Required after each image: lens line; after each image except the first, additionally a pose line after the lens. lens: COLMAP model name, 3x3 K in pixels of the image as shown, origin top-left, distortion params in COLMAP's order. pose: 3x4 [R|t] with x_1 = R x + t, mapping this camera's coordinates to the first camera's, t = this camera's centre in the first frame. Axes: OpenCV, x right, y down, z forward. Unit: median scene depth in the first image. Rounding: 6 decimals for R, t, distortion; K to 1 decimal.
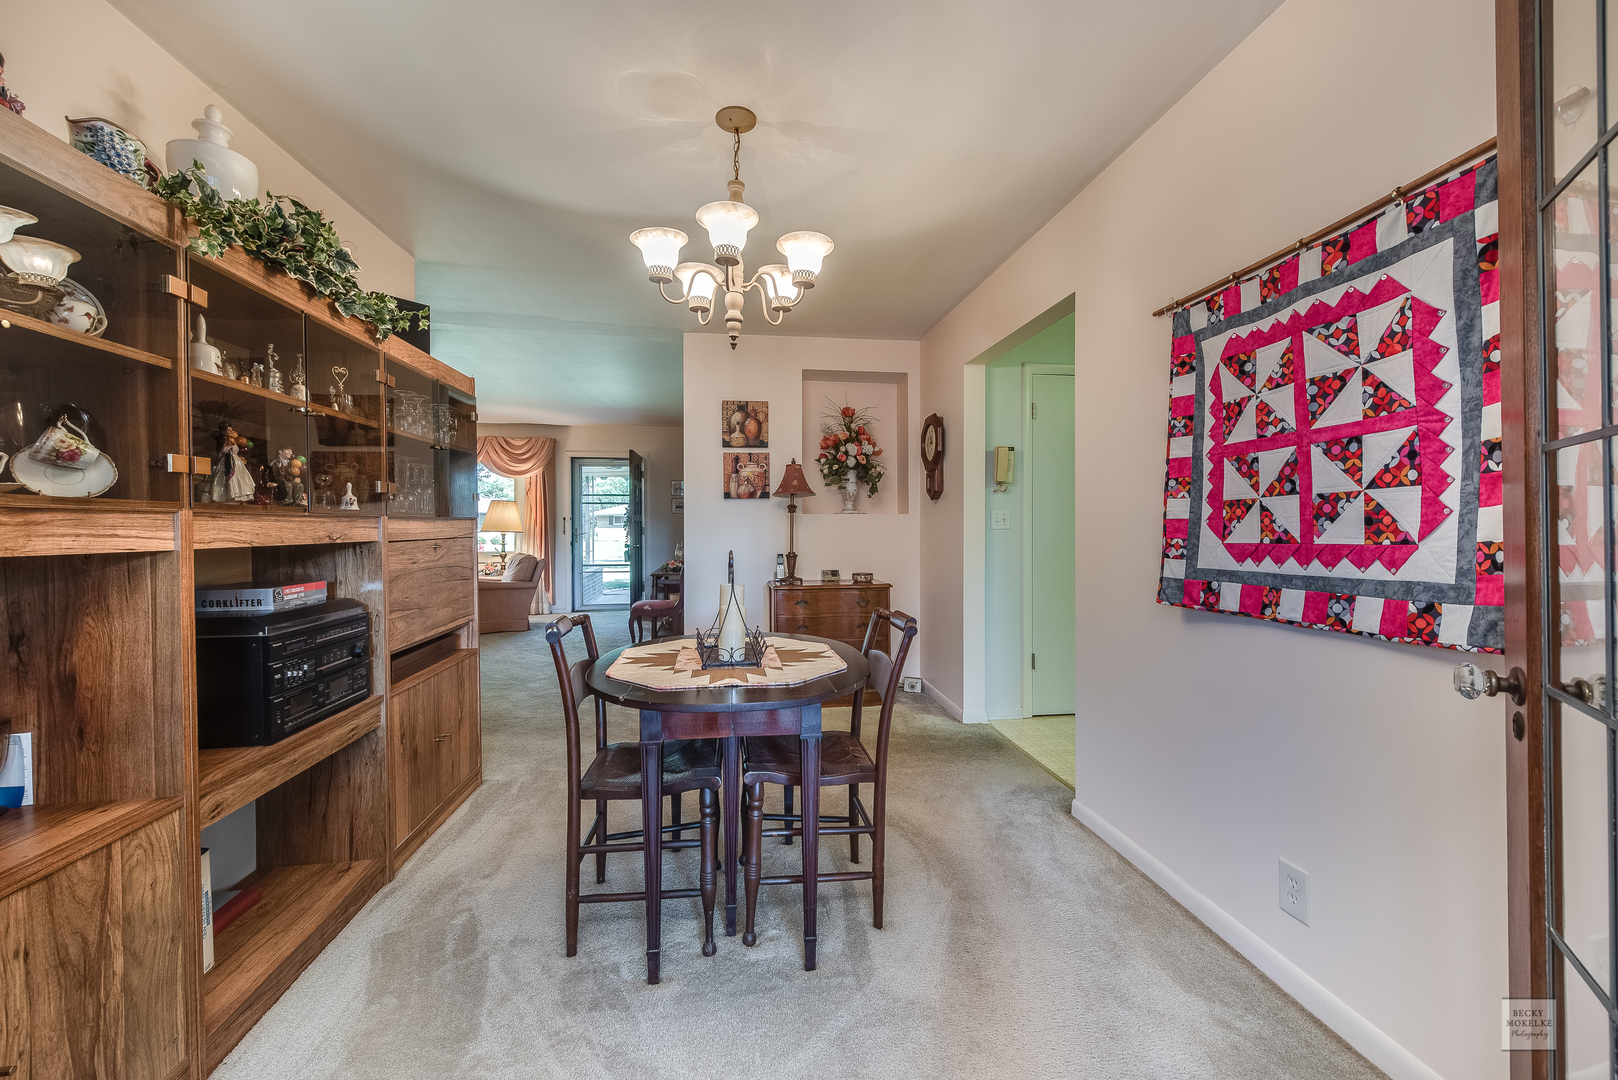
lens RADIAL K [[639.7, 0, 812.5], [0, 639.7, 529.2], [0, 0, 1]] dist [-0.013341, -0.000727]
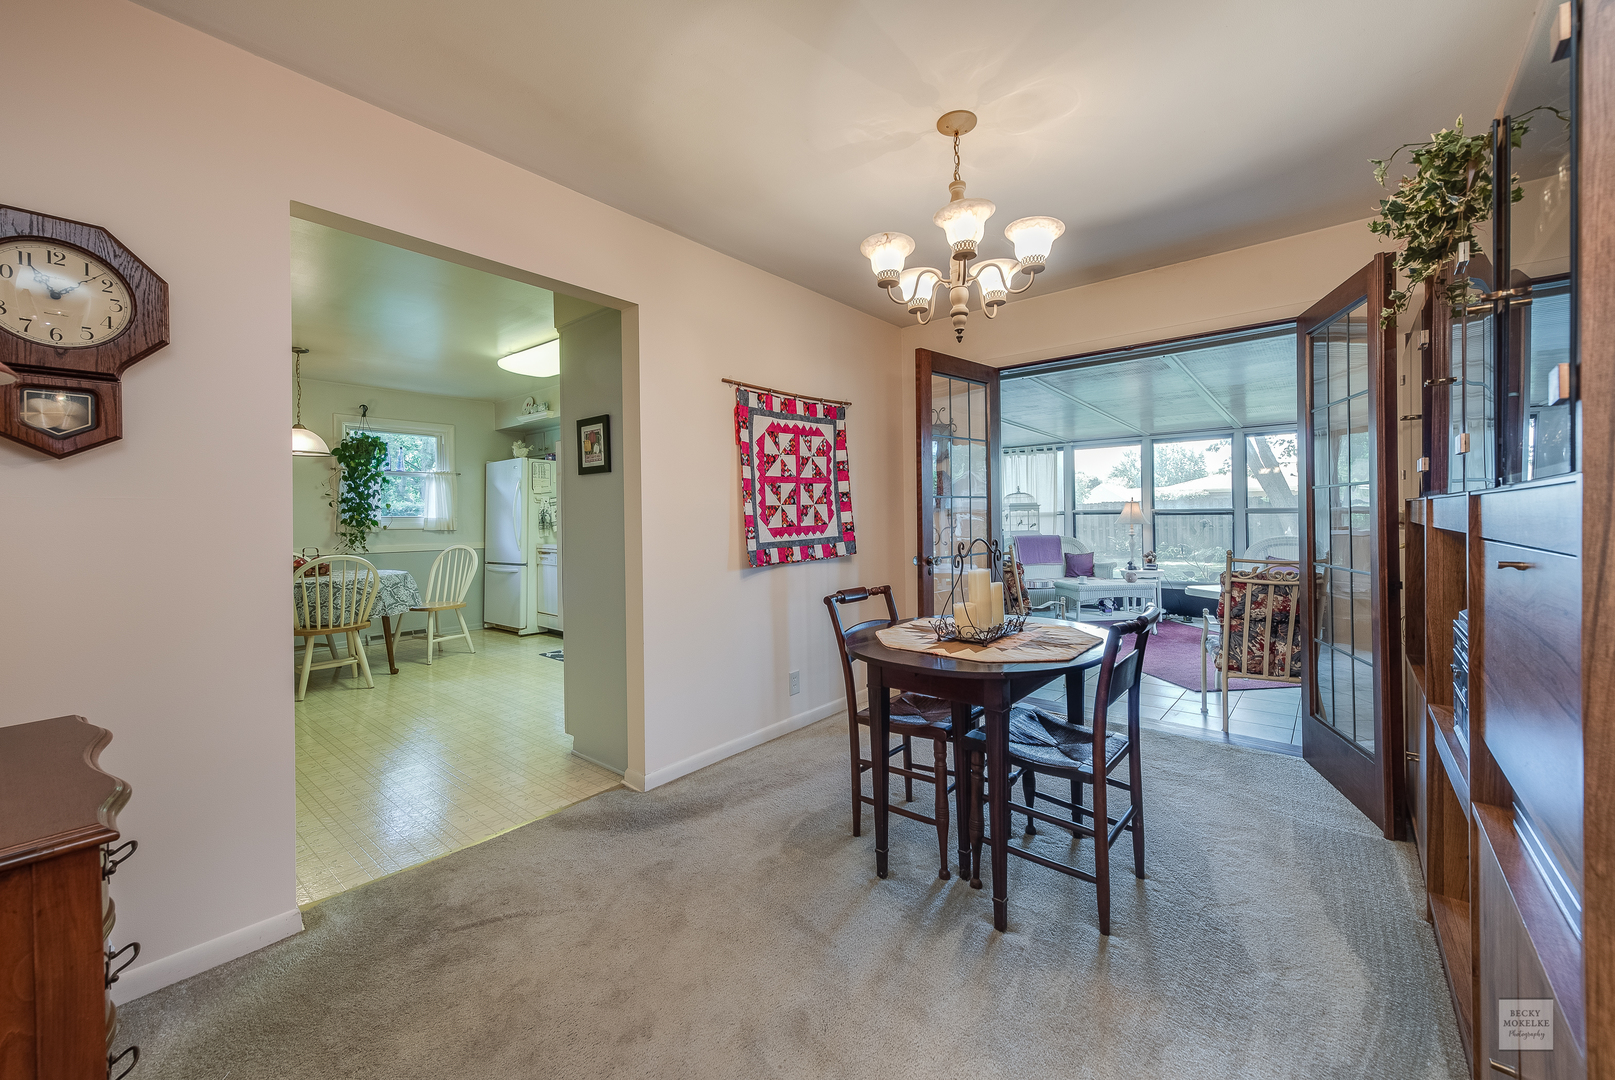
lens RADIAL K [[623.0, 0, 809.2], [0, 623.0, 515.1], [0, 0, 1]] dist [0.011665, -0.000013]
pose [[-0.665307, 0.012435, 0.746466, -0.907265], [0.019222, 0.999815, 0.000476, -0.017042], [-0.746322, 0.014665, -0.665423, 2.380874]]
